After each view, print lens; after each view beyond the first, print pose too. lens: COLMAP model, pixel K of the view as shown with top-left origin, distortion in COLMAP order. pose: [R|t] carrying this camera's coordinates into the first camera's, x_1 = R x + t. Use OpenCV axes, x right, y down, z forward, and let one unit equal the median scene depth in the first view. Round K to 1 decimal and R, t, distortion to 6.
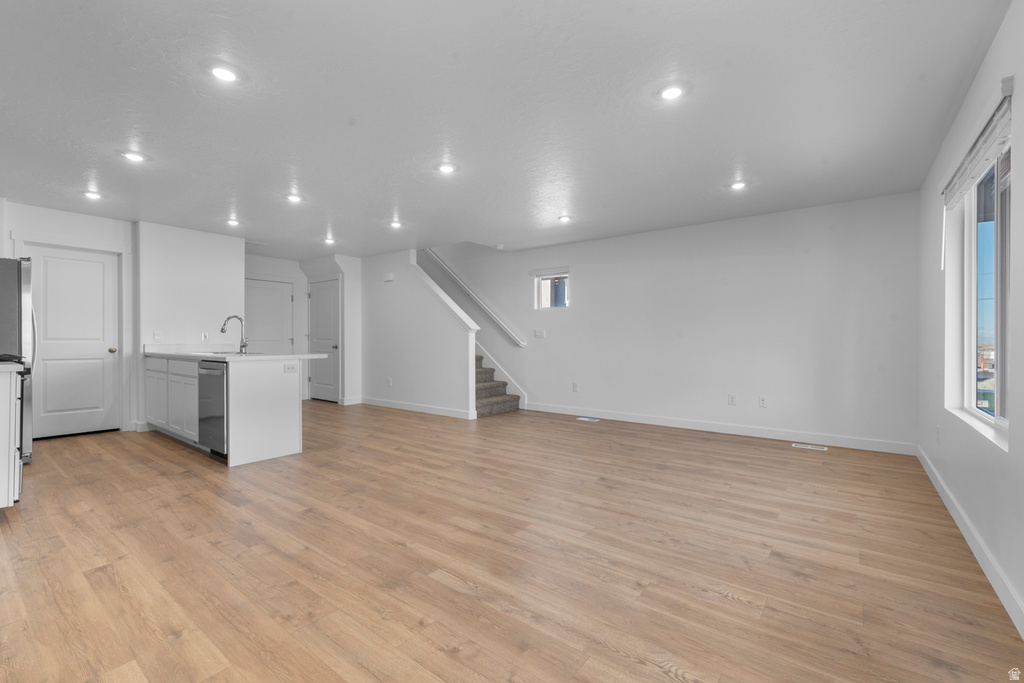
lens RADIAL K [[440.4, 0, 512.0], [0, 440.4, 341.5], [0, 0, 1]] dist [-0.000834, -0.000224]
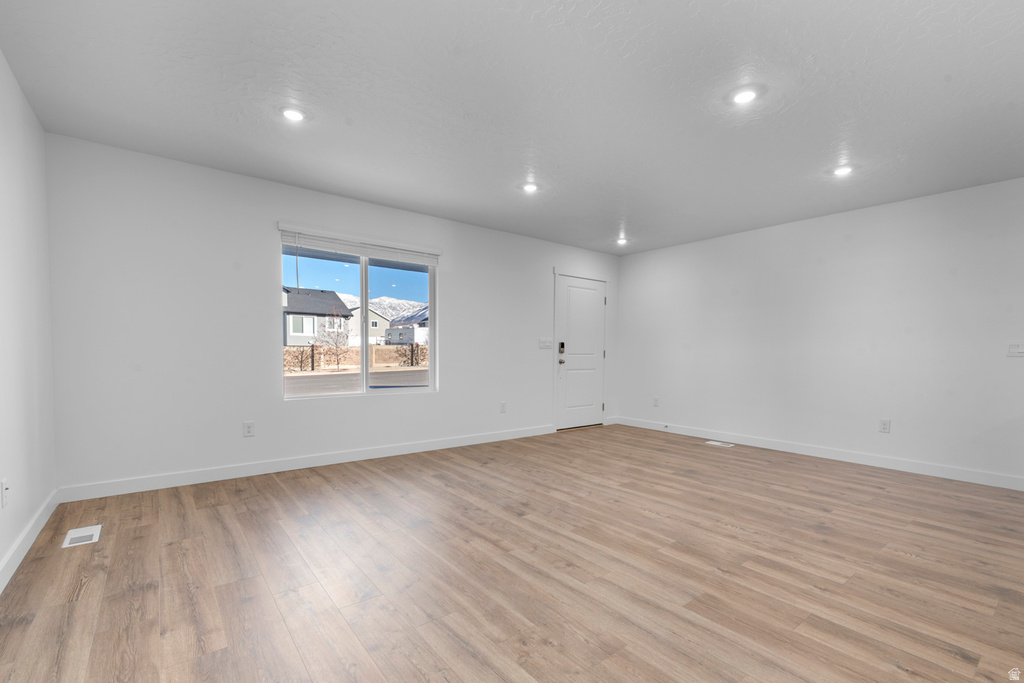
lens RADIAL K [[440.4, 0, 512.0], [0, 440.4, 341.5], [0, 0, 1]] dist [-0.000834, -0.000224]
pose [[-0.967189, -0.005777, 0.253992, 0.012526], [-0.010676, 0.999783, -0.017914, -0.004184], [-0.253833, -0.020037, -0.967040, 2.137277]]
